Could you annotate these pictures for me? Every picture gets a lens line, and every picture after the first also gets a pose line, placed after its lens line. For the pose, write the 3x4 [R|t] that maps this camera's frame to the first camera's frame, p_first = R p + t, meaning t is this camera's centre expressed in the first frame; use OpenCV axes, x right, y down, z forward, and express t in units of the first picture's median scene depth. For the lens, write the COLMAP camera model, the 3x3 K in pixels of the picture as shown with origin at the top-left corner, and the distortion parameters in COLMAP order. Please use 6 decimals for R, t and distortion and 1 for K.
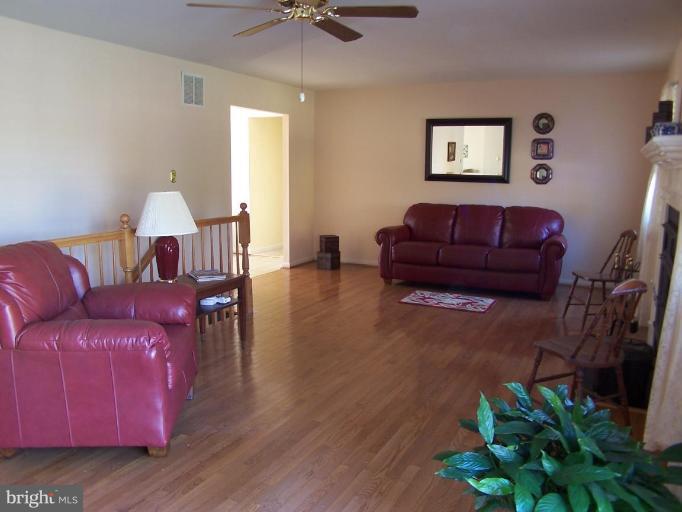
lens RADIAL K [[544.6, 0, 336.9], [0, 544.6, 255.3], [0, 0, 1]] dist [-0.119581, 0.079656]
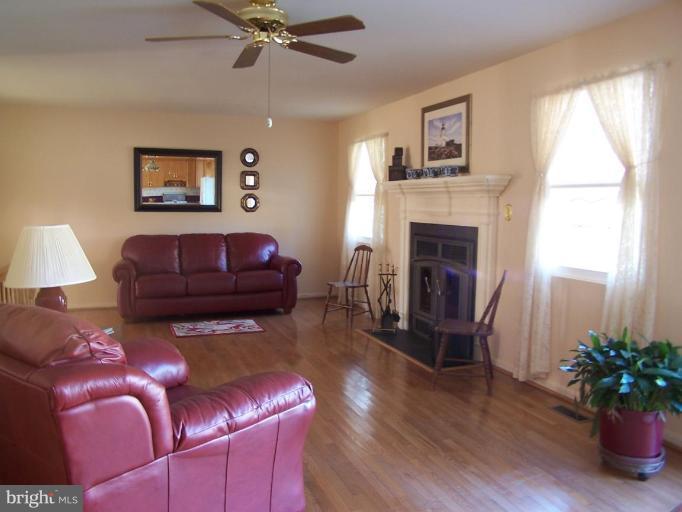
lens RADIAL K [[544.6, 0, 342.3], [0, 544.6, 251.6], [0, 0, 1]] dist [-0.119581, 0.079656]
pose [[0.658056, -0.066166, 0.750057, -0.341640], [0.115404, 0.993225, -0.013632, -0.014806], [-0.744073, 0.095530, 0.661233, 0.127892]]
